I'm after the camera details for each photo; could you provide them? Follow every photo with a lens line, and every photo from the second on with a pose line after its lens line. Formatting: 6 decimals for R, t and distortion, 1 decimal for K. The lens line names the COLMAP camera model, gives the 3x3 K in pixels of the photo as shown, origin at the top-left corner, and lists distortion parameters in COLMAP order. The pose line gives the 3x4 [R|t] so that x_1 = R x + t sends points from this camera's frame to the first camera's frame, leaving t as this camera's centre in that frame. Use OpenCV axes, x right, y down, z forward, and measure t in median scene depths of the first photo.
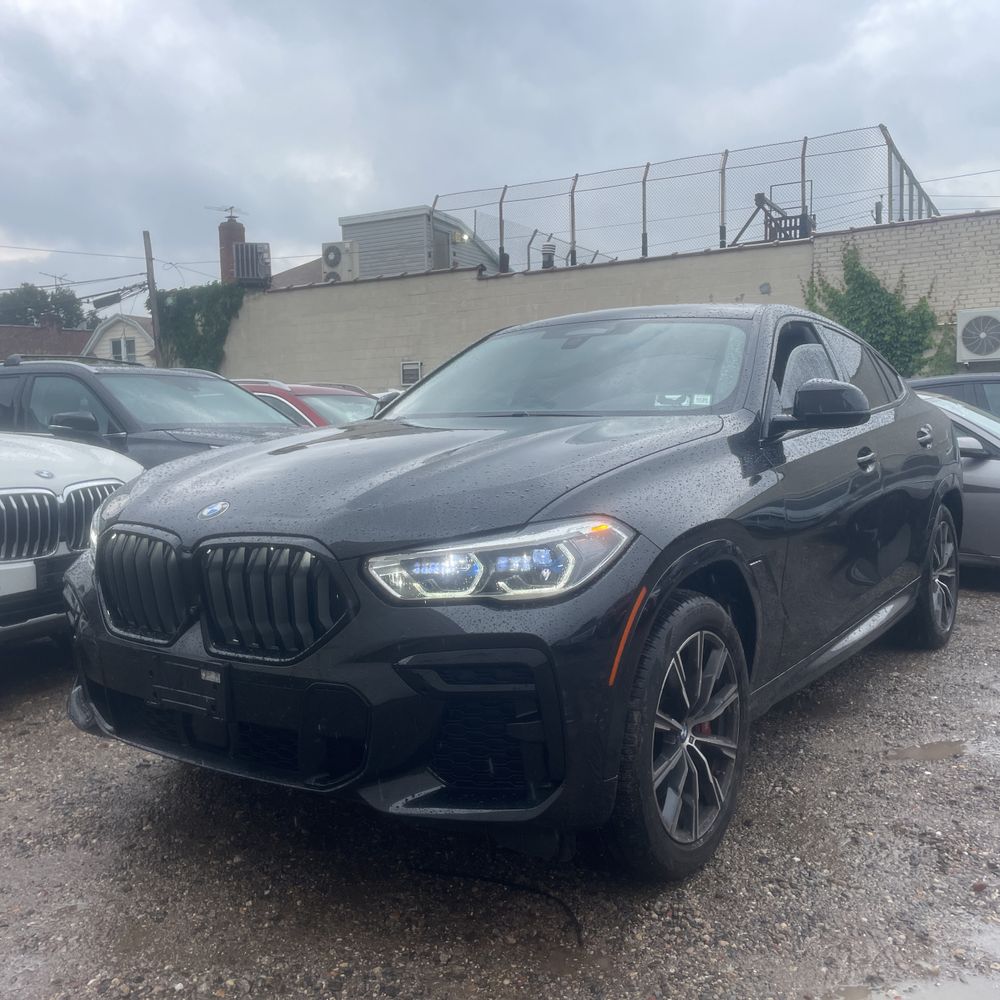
lens RADIAL K [[1012.3, 0, 499.7], [0, 1012.3, 489.0], [0, 0, 1]] dist [0.097617, -0.129891]
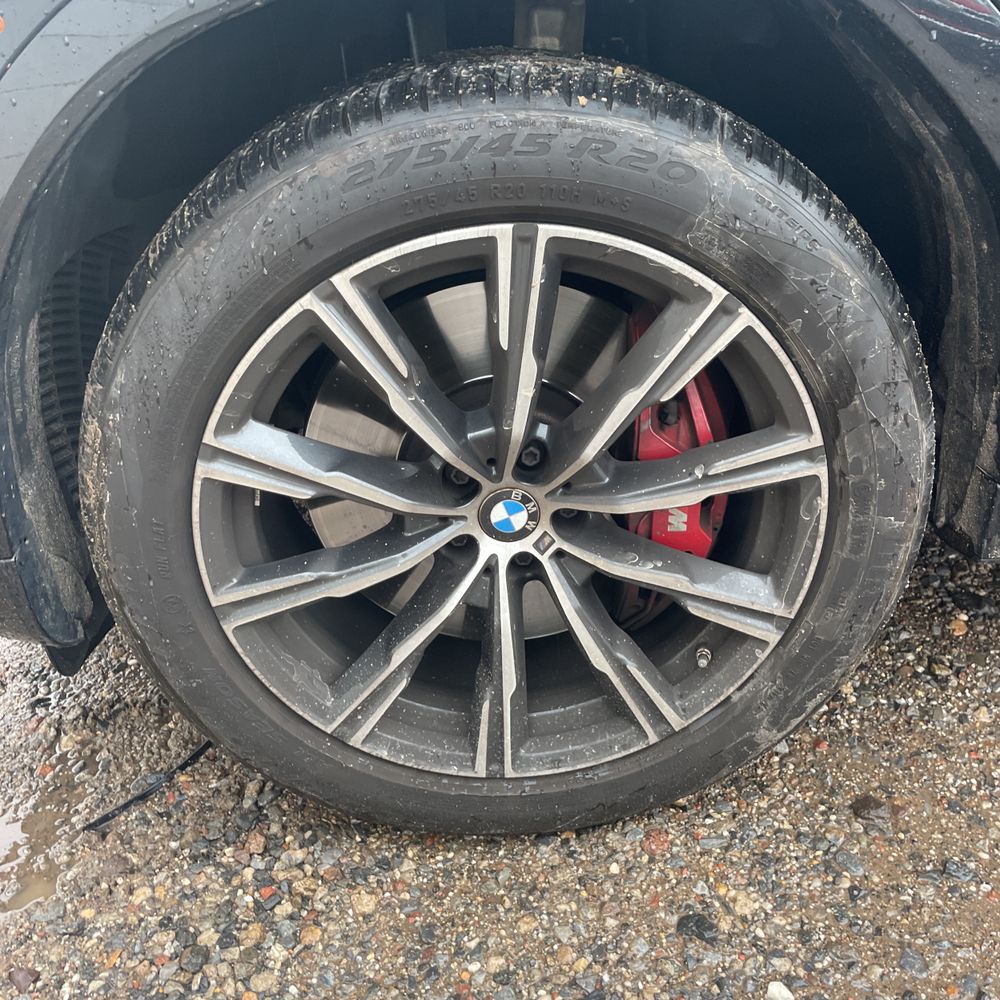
lens RADIAL K [[1018.1, 0, 495.7], [0, 1018.1, 487.8], [0, 0, 1]] dist [0.098575, -0.135593]
pose [[0.612117, 0.356064, -0.706068, 0.055058], [0.003601, 0.891625, 0.452760, 0.010131], [0.790759, -0.279684, 0.544497, 0.108199]]
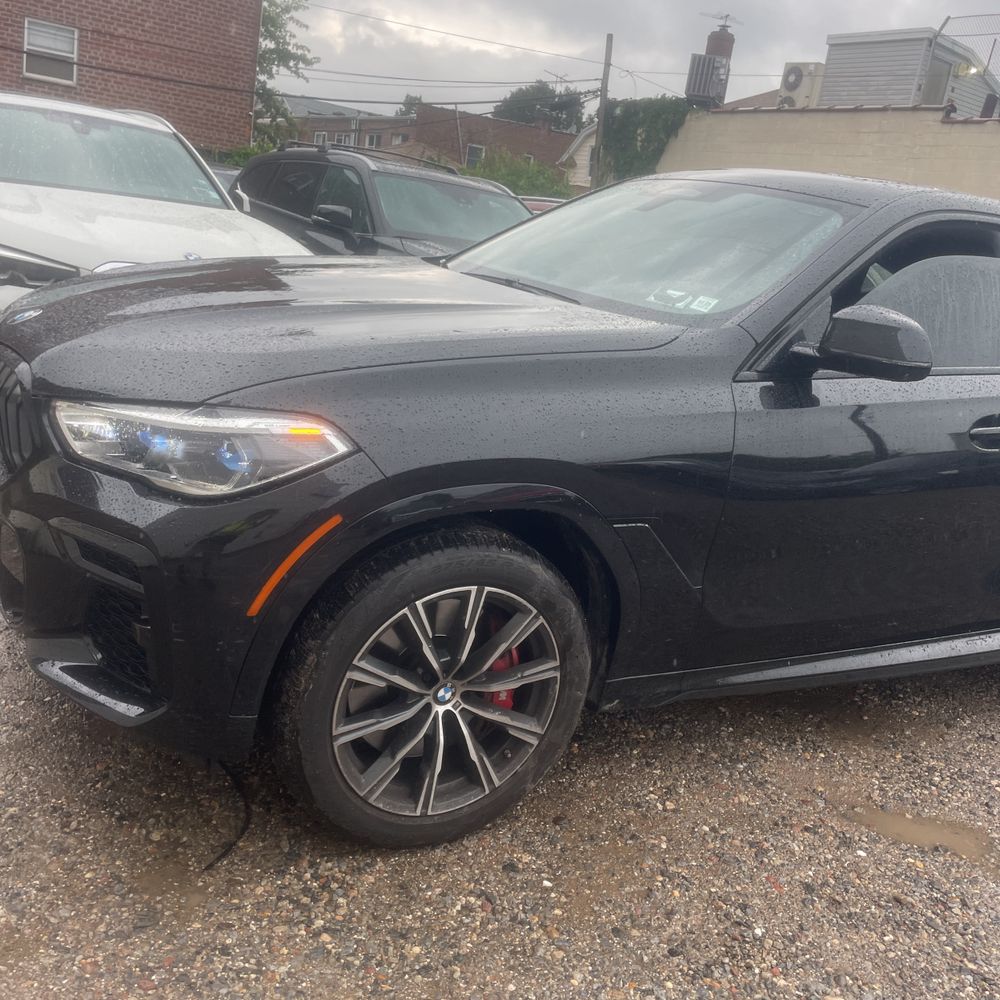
lens RADIAL K [[1012.3, 0, 499.7], [0, 1012.3, 489.0], [0, 0, 1]] dist [0.097617, -0.129891]
pose [[0.881330, 0.261275, -0.393692, 0.066920], [-0.194749, 0.960008, 0.201141, -0.013088], [0.430500, -0.100600, 0.896967, 0.038677]]
